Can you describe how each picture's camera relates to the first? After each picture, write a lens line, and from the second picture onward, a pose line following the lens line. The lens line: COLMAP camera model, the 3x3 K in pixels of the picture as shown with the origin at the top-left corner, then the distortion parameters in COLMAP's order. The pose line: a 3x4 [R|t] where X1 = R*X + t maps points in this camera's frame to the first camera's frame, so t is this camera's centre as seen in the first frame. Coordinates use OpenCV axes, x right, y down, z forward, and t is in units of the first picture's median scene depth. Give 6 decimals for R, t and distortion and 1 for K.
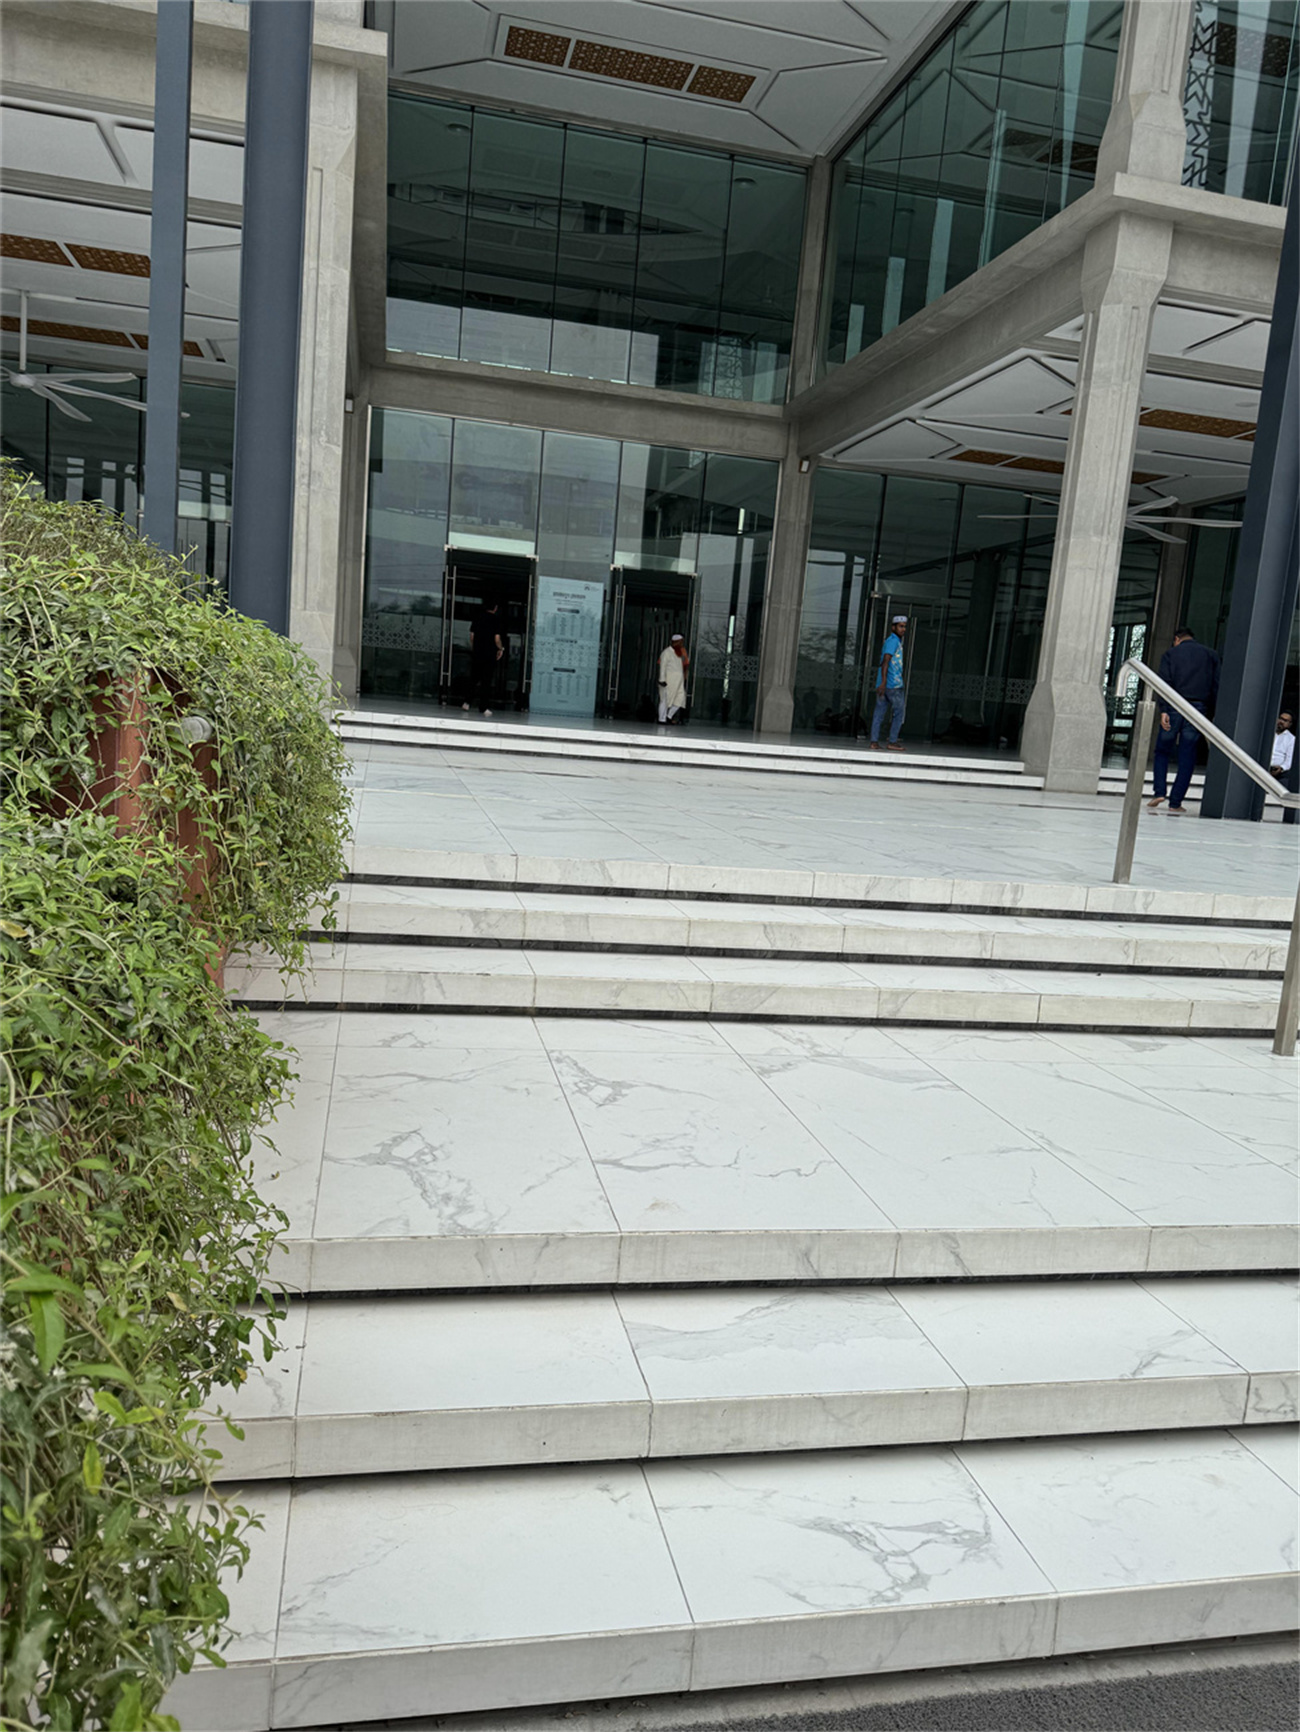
lens RADIAL K [[1237.8, 0, 660.0], [0, 1237.8, 873.0], [0, 0, 1]] dist [0.007270, 0.003457]
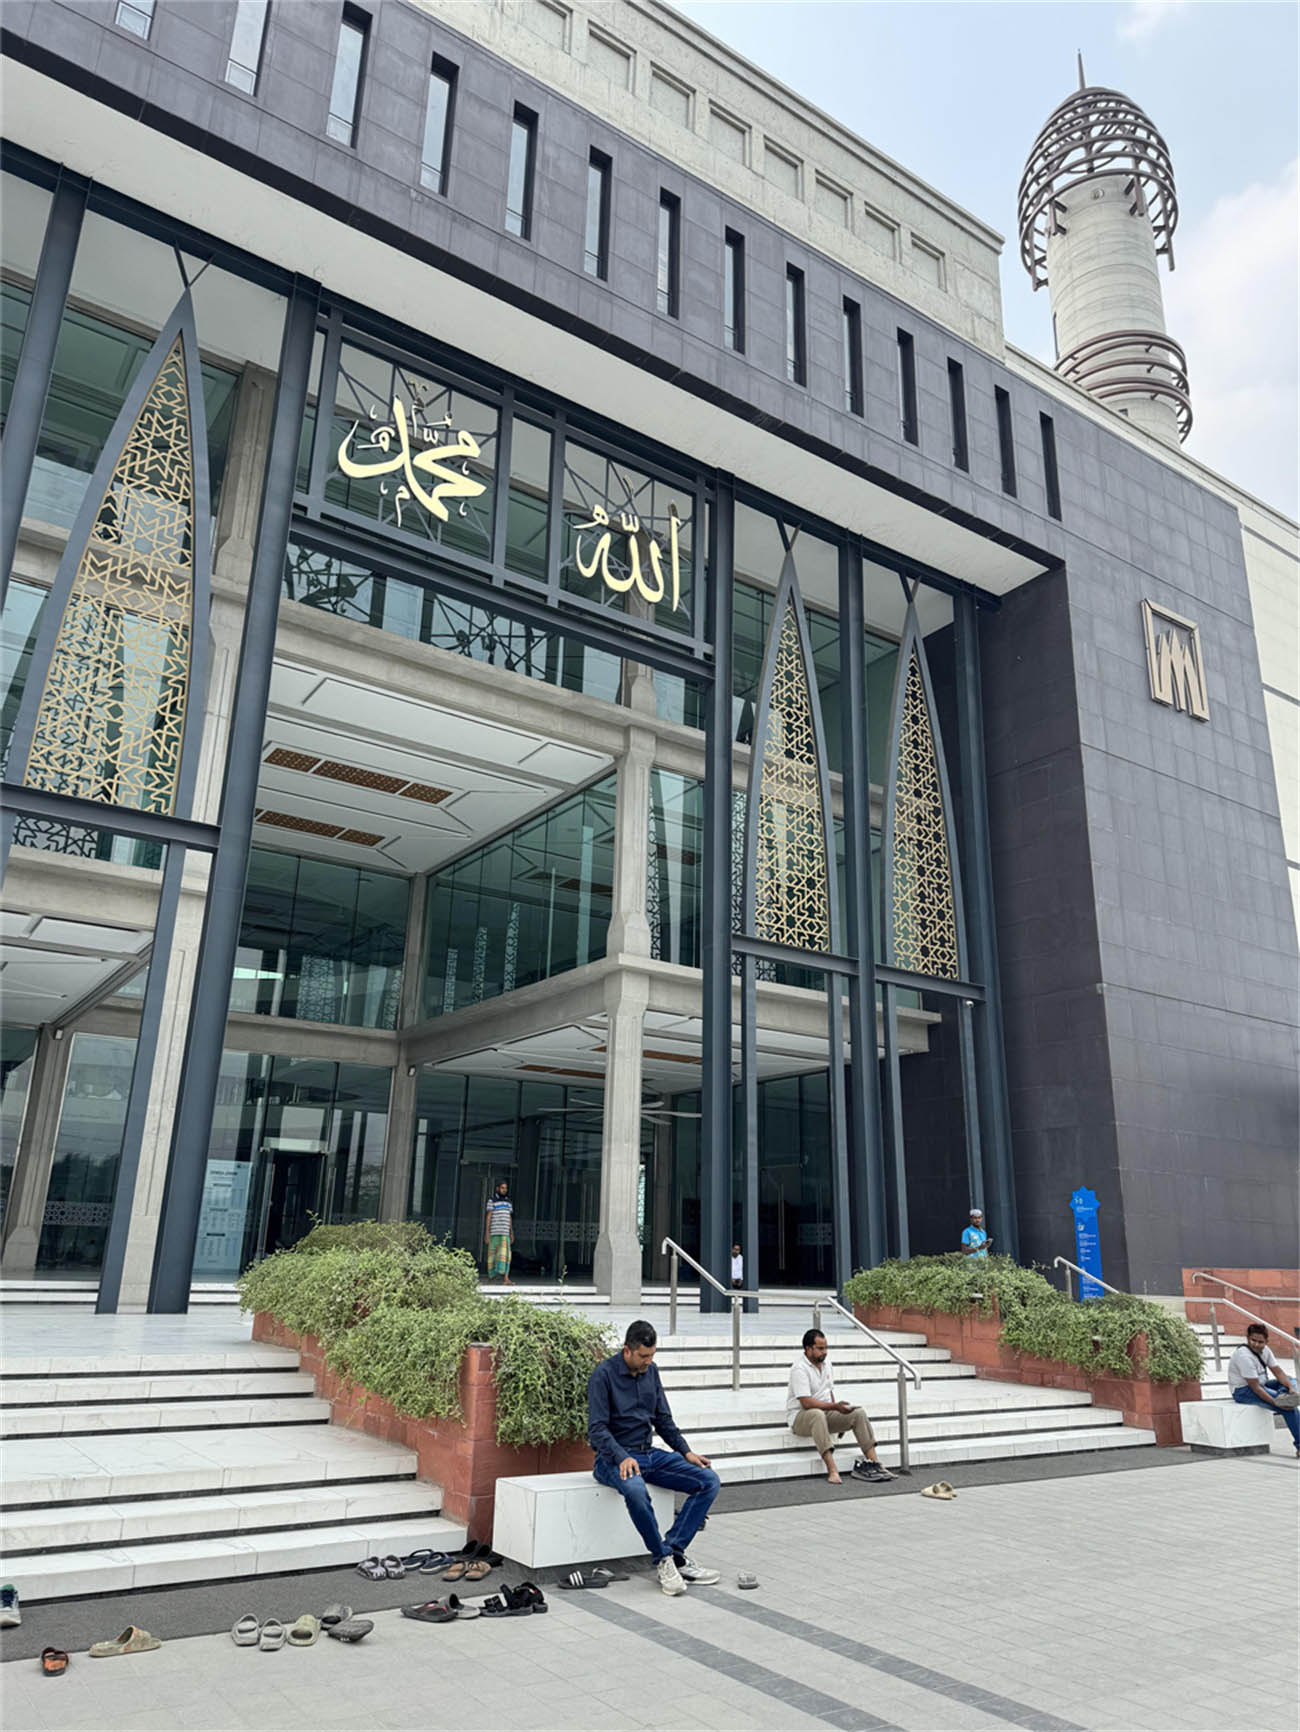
lens RADIAL K [[1211.6, 0, 650.1], [0, 1211.6, 870.1], [0, 0, 1]] dist [0.097207, -0.111060]
pose [[0.929086, 0.056914, 0.365459, -0.234549], [0.098665, 0.914146, -0.393195, 0.046385], [-0.356461, 0.401370, 0.843705, -0.542144]]
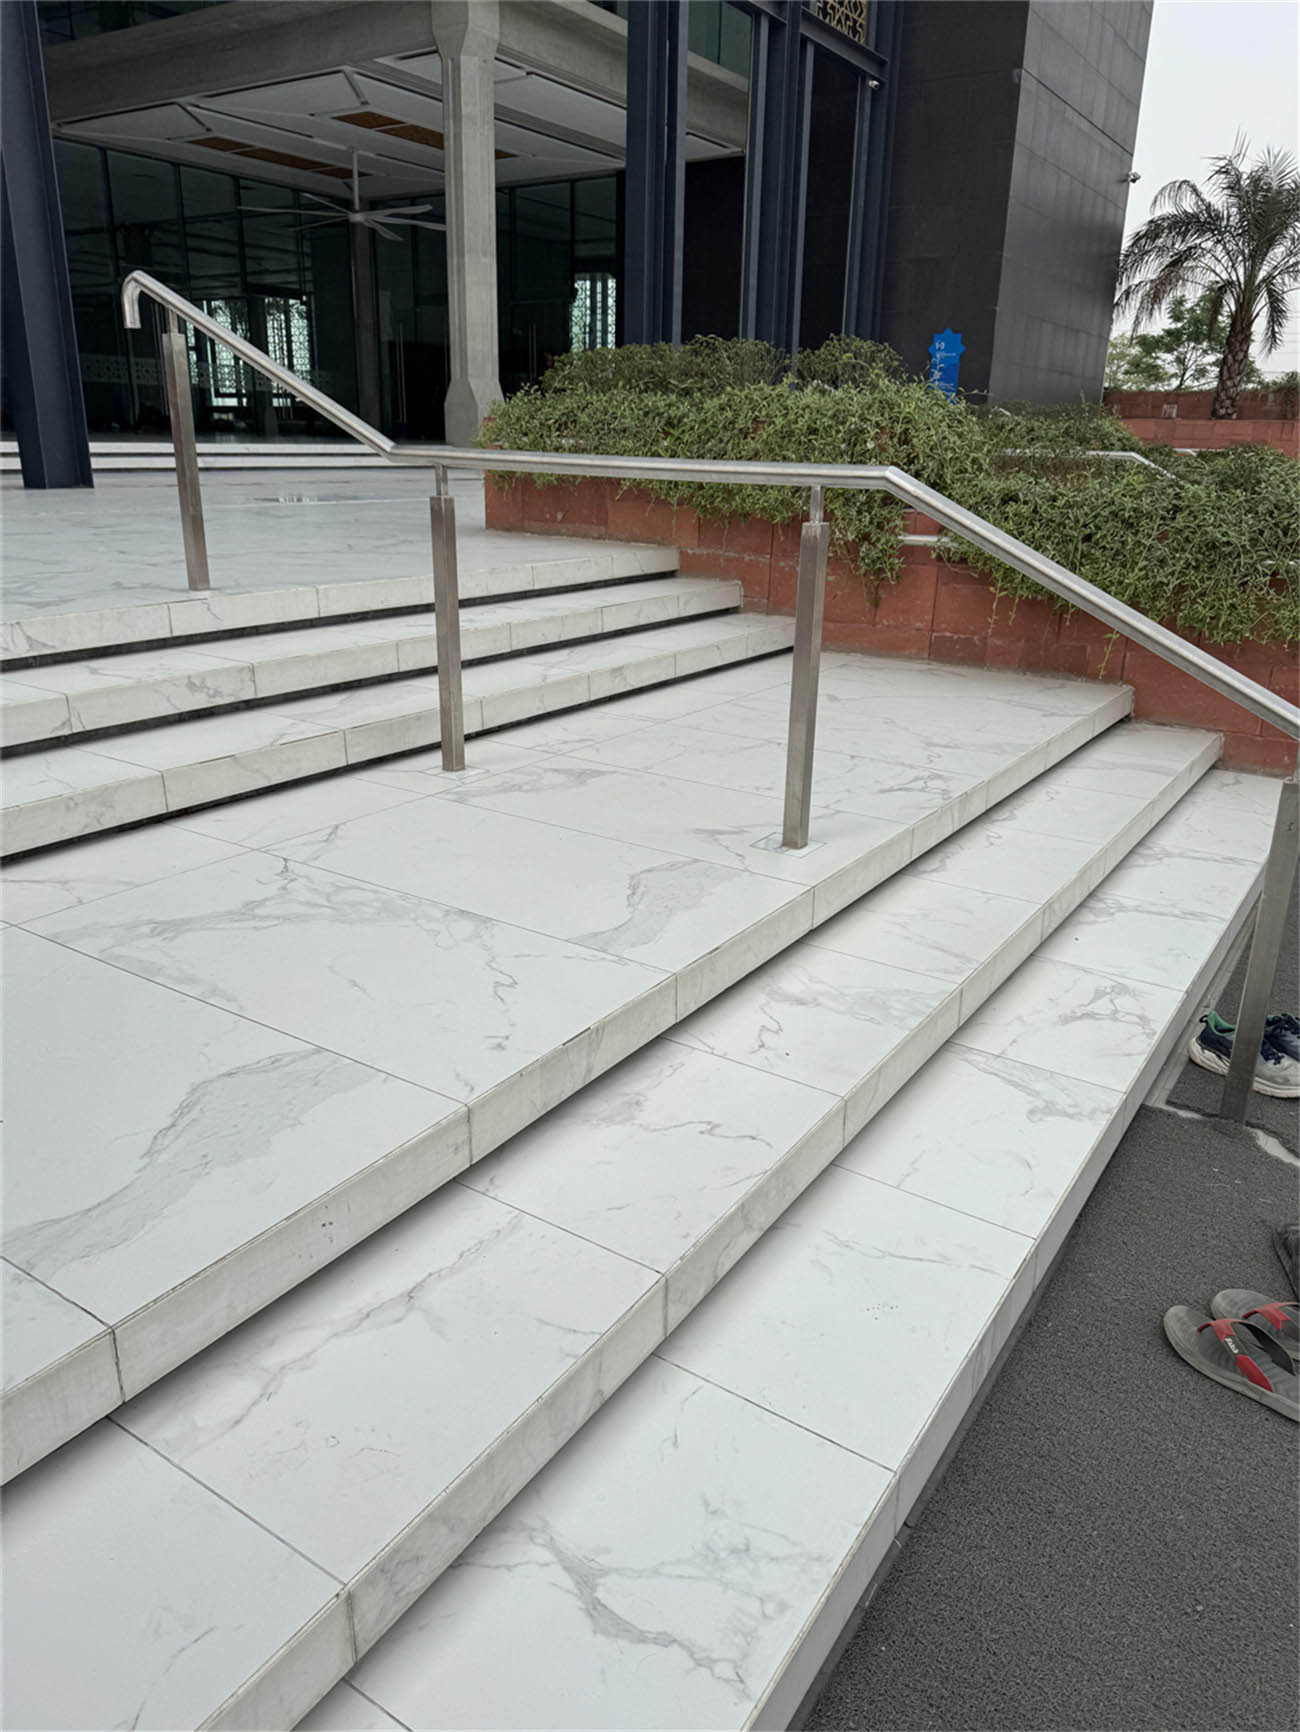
lens RADIAL K [[1237.8, 0, 660.0], [0, 1237.8, 873.0], [0, 0, 1]] dist [0.007270, 0.003457]
pose [[0.717514, -0.294725, 0.631118, -0.479968], [0.131700, 0.947131, 0.292570, -0.016056], [-0.683980, -0.126805, 0.718396, -0.125645]]
